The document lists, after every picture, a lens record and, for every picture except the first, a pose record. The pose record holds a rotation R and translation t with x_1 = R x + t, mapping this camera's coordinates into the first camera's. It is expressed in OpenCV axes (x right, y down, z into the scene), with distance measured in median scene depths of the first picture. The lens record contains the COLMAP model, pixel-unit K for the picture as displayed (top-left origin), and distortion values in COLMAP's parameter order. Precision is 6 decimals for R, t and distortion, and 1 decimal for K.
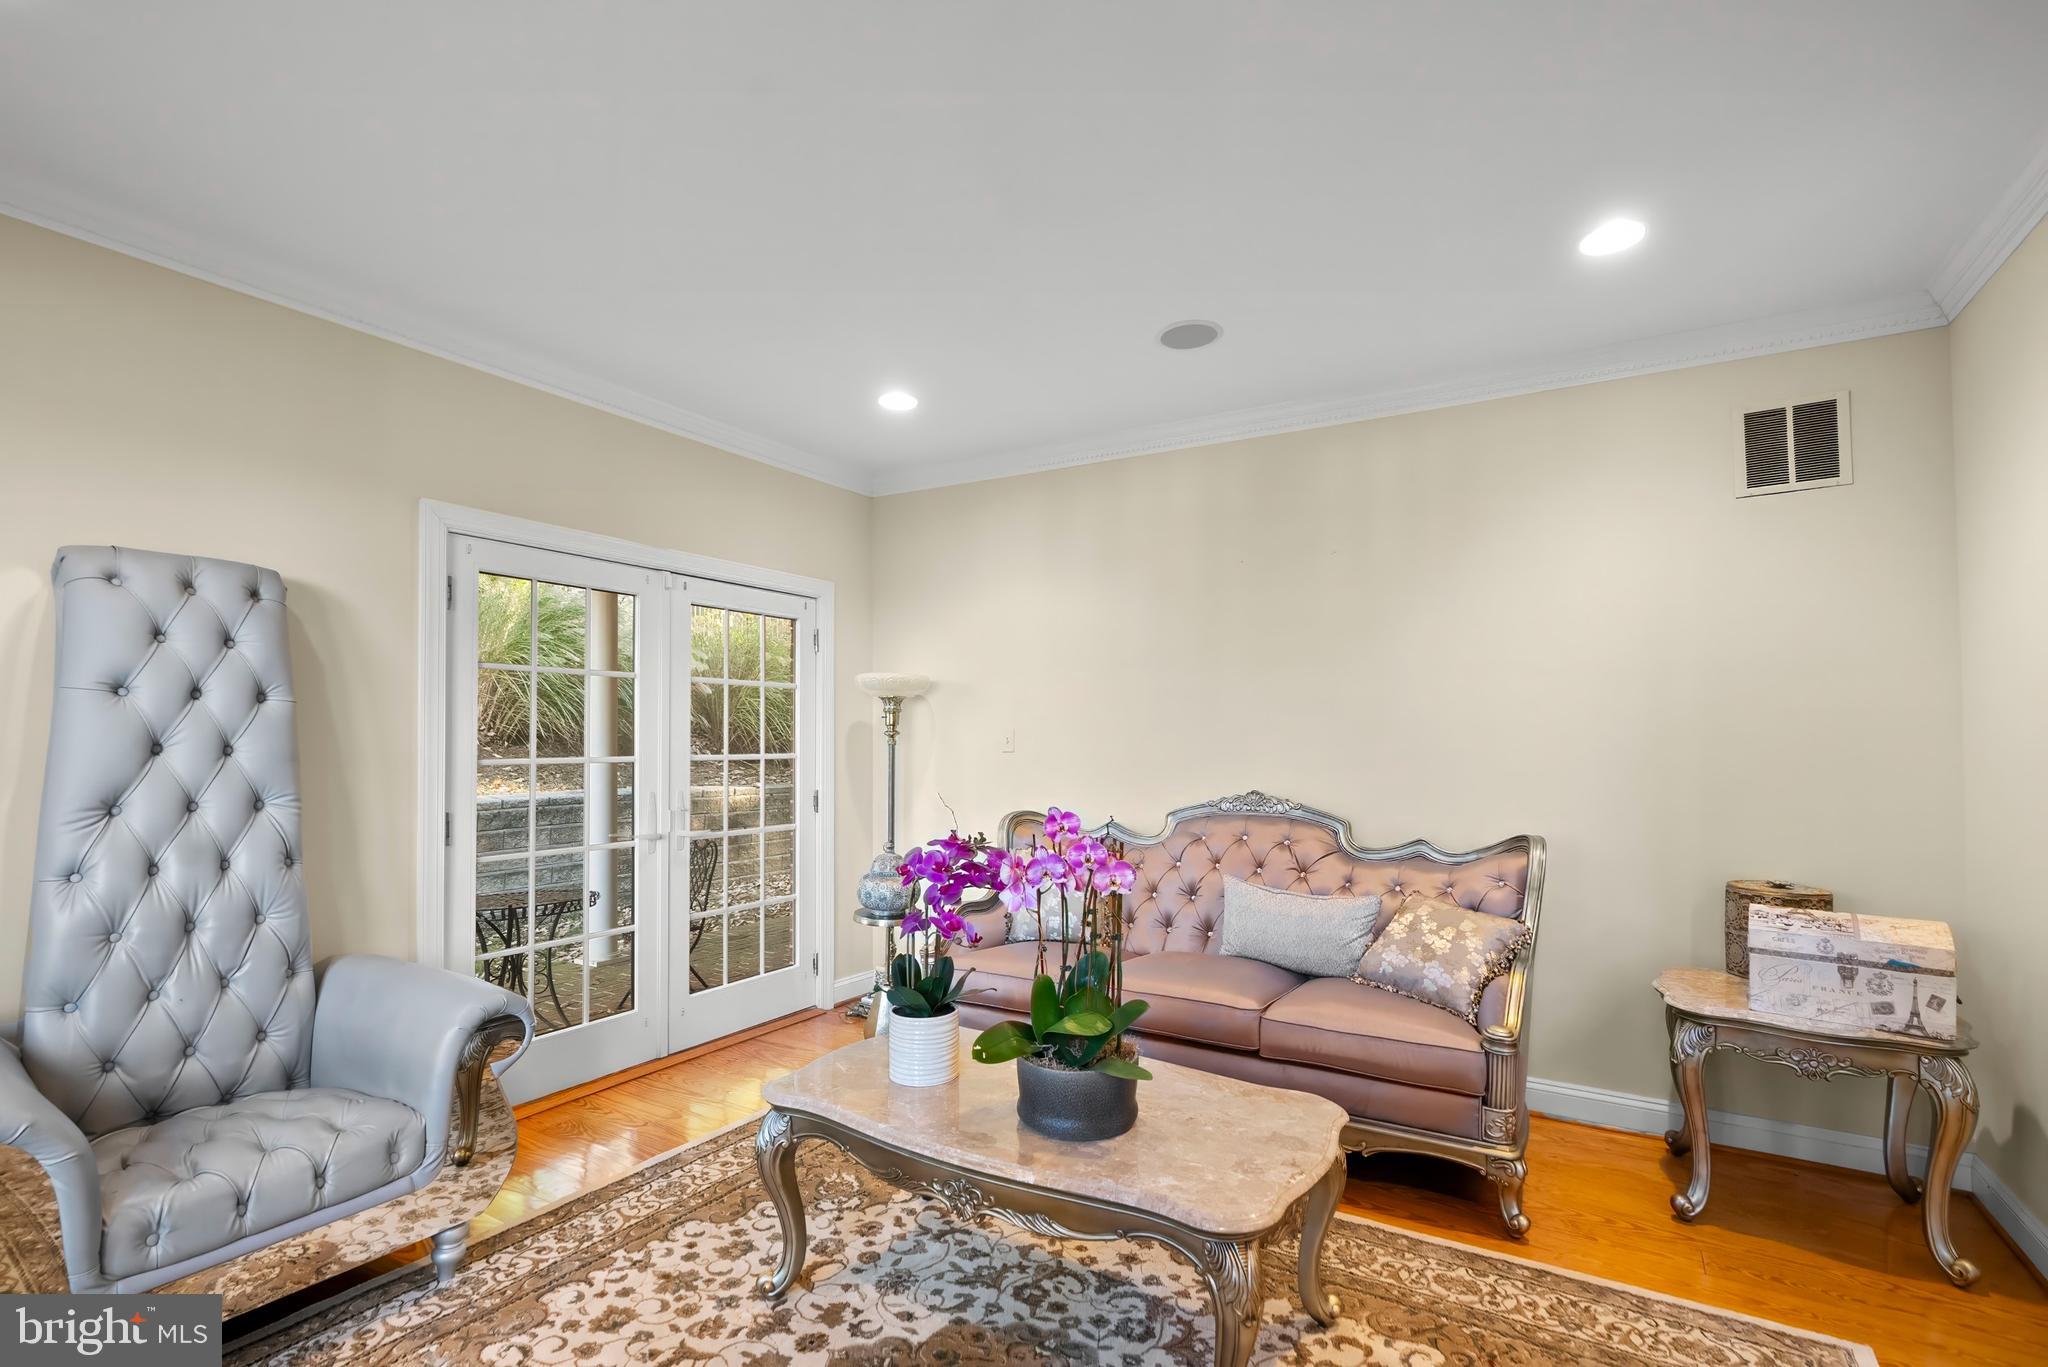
lens RADIAL K [[944.6, 0, 1024.0], [0, 944.6, 725.2], [0, 0, 1]] dist [-0.000807, -0.000036]
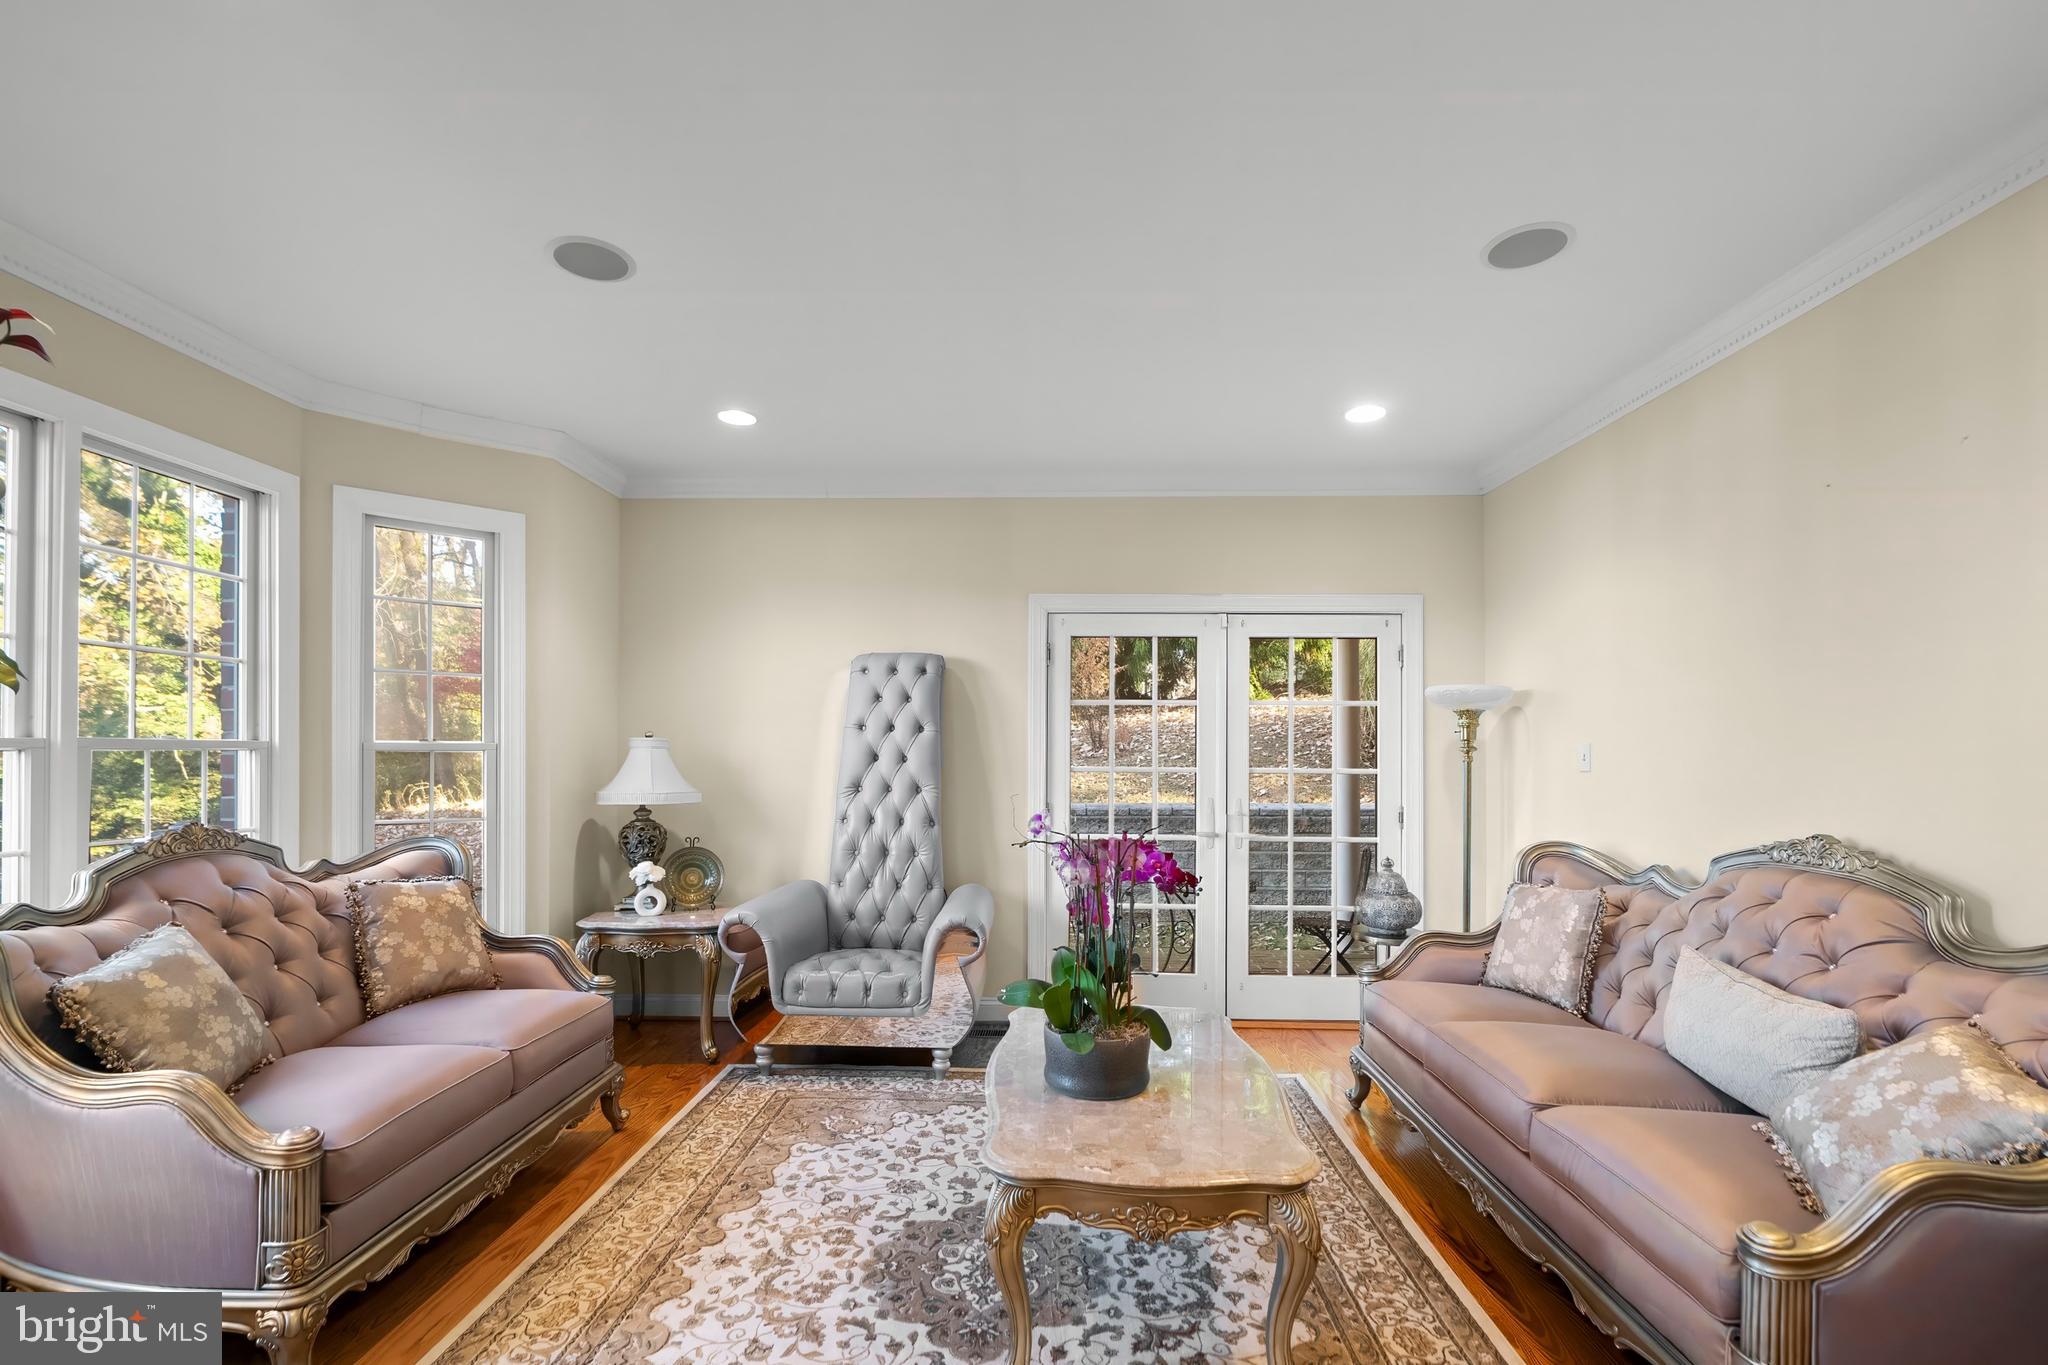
lens RADIAL K [[946.3, 0, 1022.0], [0, 946.3, 754.7], [0, 0, 1]] dist [-0.001284, -0.000090]
pose [[0.490366, 0.002671, -0.871513, 0.860220], [0.008617, 0.999932, 0.007913, 0.005492], [0.871474, -0.011391, 0.490309, 0.307560]]
